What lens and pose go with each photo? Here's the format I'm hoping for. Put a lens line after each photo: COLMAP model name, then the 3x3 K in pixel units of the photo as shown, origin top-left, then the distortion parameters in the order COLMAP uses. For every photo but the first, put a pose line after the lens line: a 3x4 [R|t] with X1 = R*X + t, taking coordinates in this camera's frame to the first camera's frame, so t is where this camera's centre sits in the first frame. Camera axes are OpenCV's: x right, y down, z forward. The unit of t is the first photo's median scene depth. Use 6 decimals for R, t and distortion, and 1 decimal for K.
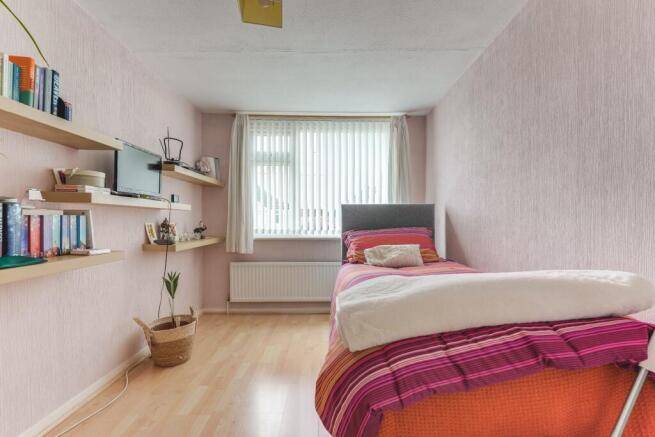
lens RADIAL K [[296.2, 0, 327.9], [0, 296.2, 227.4], [0, 0, 1]] dist [-0.013661, -0.002221]
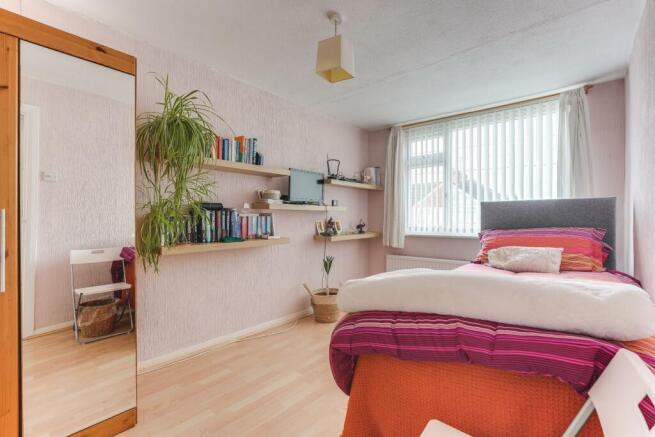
lens RADIAL K [[296.2, 0, 326.5], [0, 296.2, 218.8], [0, 0, 1]] dist [-0.013661, -0.002221]
pose [[0.747949, 0.001035, -0.663756, 0.366648], [-0.014191, 0.999795, -0.014433, -0.003894], [0.663605, 0.020214, 0.747810, -0.052551]]
